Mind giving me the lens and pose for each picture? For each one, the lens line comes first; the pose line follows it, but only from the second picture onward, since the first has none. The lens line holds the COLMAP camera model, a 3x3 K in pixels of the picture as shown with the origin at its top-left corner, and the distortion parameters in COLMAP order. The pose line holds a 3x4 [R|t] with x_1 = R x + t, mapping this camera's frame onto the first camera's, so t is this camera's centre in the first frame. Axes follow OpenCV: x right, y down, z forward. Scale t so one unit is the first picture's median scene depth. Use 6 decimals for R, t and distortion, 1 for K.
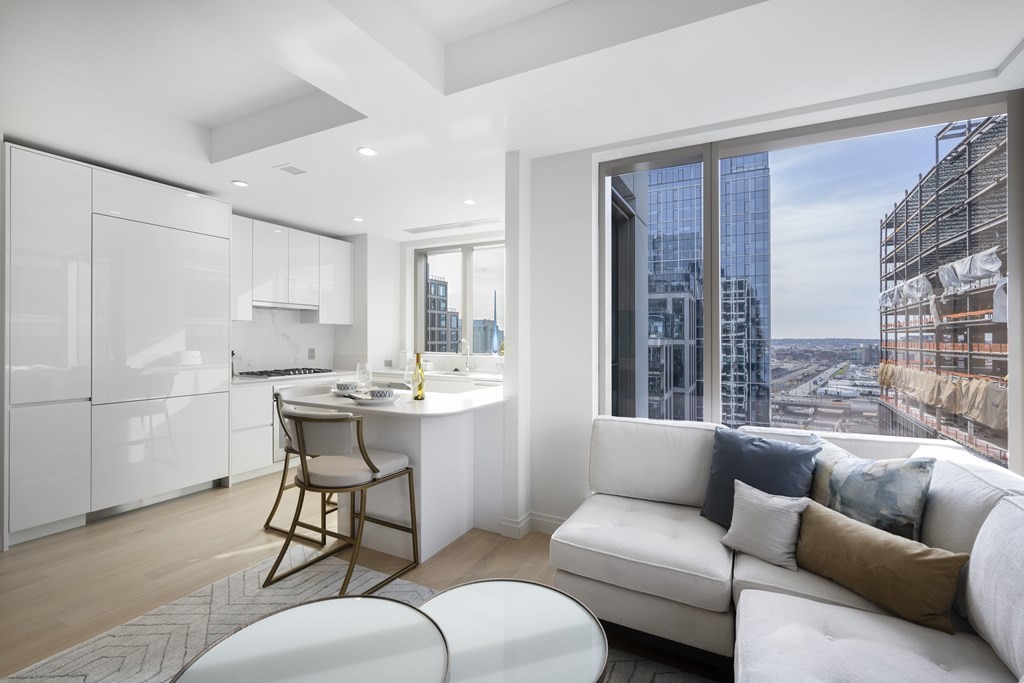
lens RADIAL K [[452.7, 0, 518.9], [0, 452.7, 346.0], [0, 0, 1]] dist [0.016929, -0.000164]
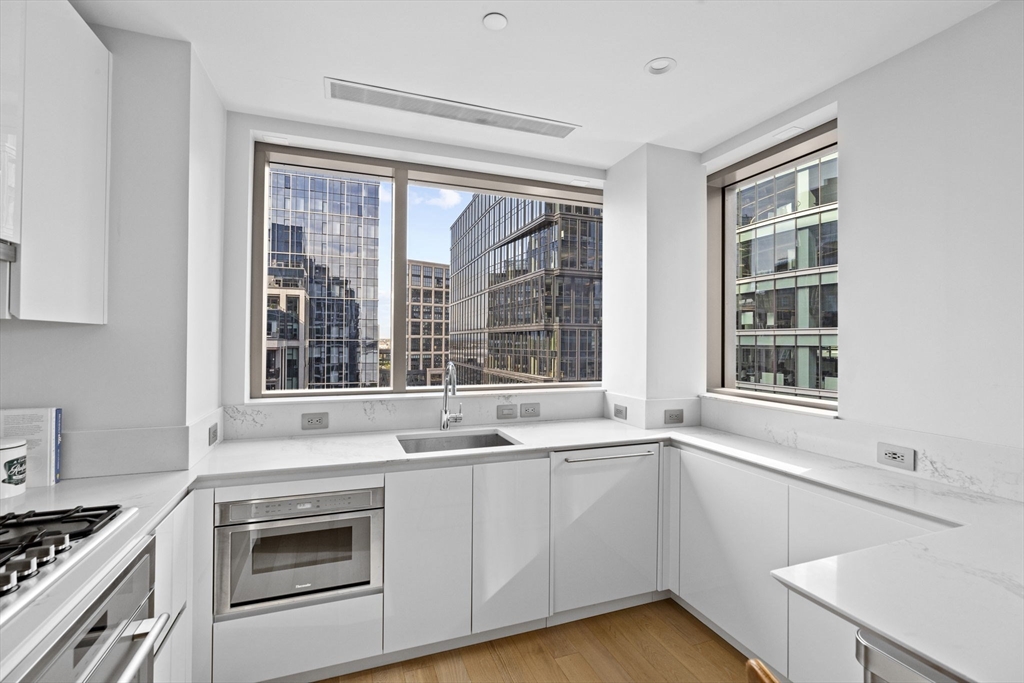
lens RADIAL K [[462.1, 0, 514.0], [0, 462.1, 335.7], [0, 0, 1]] dist [-0.002707, 0.000642]
pose [[0.674248, 0.003705, 0.738495, -0.029391], [0.012590, 0.999784, -0.016510, -0.002230], [-0.738397, 0.020430, 0.674056, 0.042961]]
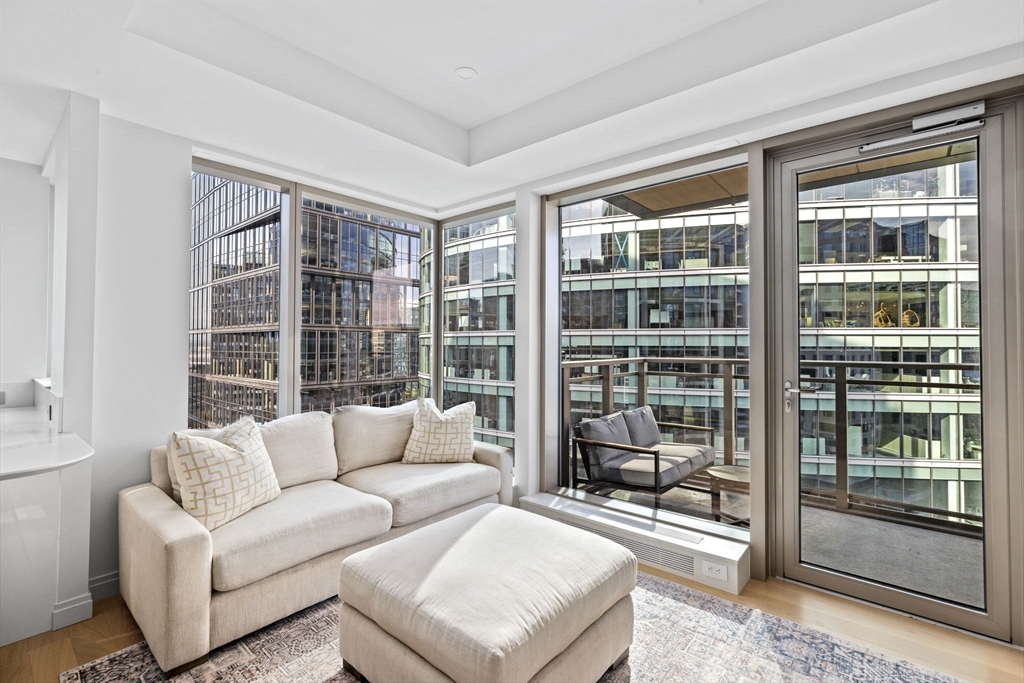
lens RADIAL K [[462.1, 0, 507.2], [0, 462.1, 335.5], [0, 0, 1]] dist [-0.002707, 0.000642]
pose [[0.247440, 0.008830, 0.968863, -0.021008], [0.017693, 0.999751, -0.013630, -0.000476], [-0.968742, 0.020515, 0.247222, 0.005688]]
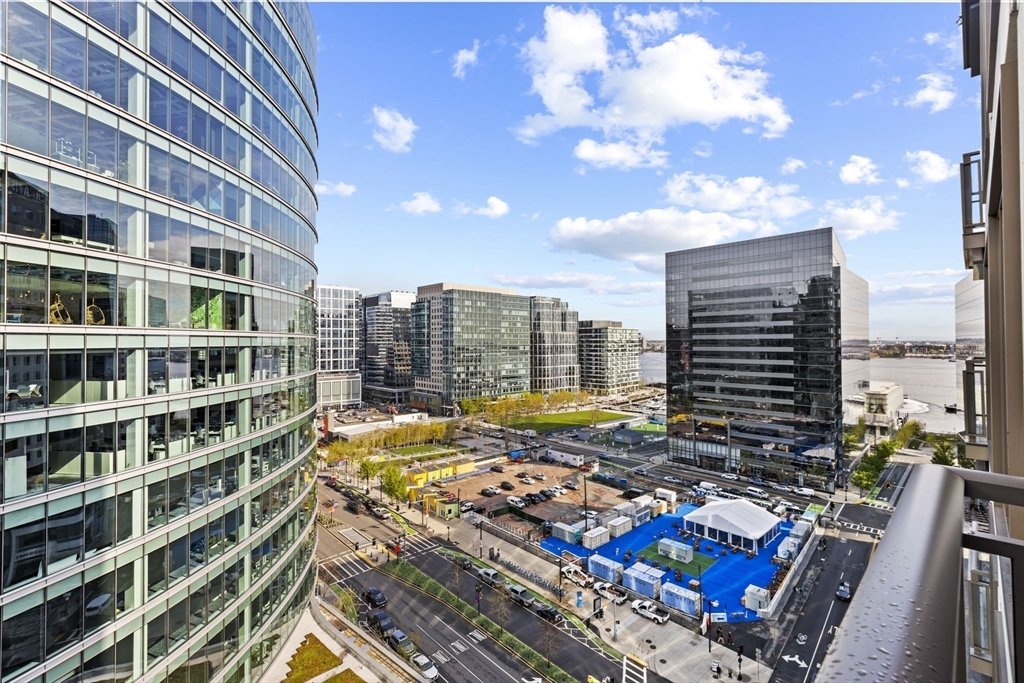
lens RADIAL K [[462.1, 0, 512.1], [0, 462.1, 338.7], [0, 0, 1]] dist [-0.002707, 0.000642]
pose [[-0.941391, -0.005405, 0.337273, 0.047203], [-0.000544, 0.999895, 0.014507, -0.002078], [-0.337316, 0.013473, -0.941295, -0.016281]]
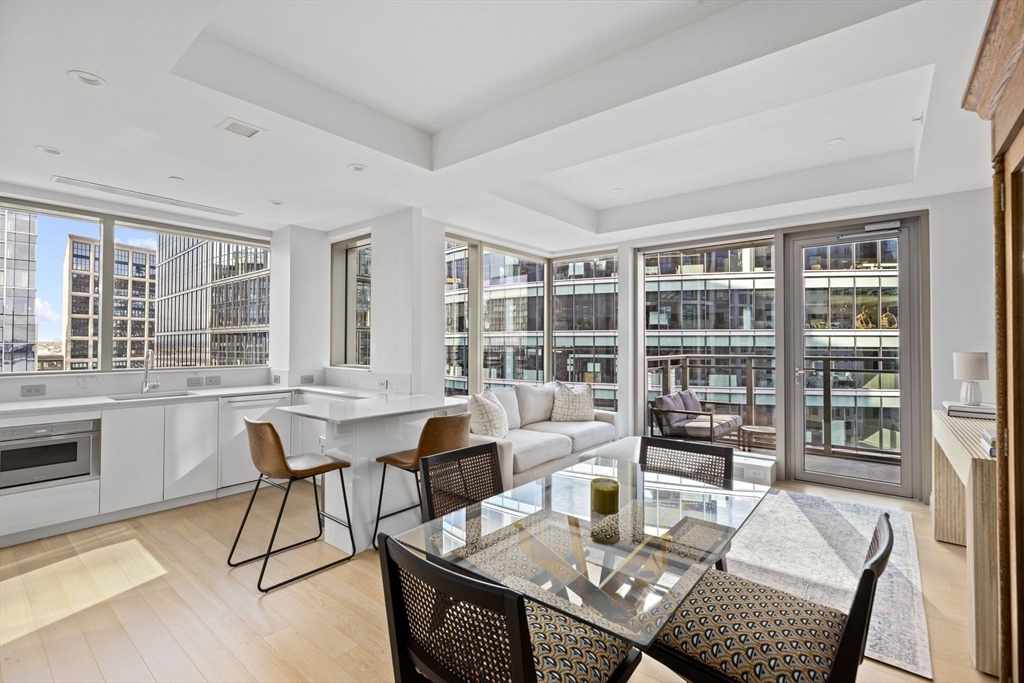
lens RADIAL K [[462.1, 0, 509.3], [0, 462.1, 335.1], [0, 0, 1]] dist [-0.002707, 0.000642]
pose [[0.222959, 0.010253, 0.974774, -0.049928], [0.017765, 0.999736, -0.014579, -0.001090], [-0.974666, 0.020567, 0.222718, 0.017309]]
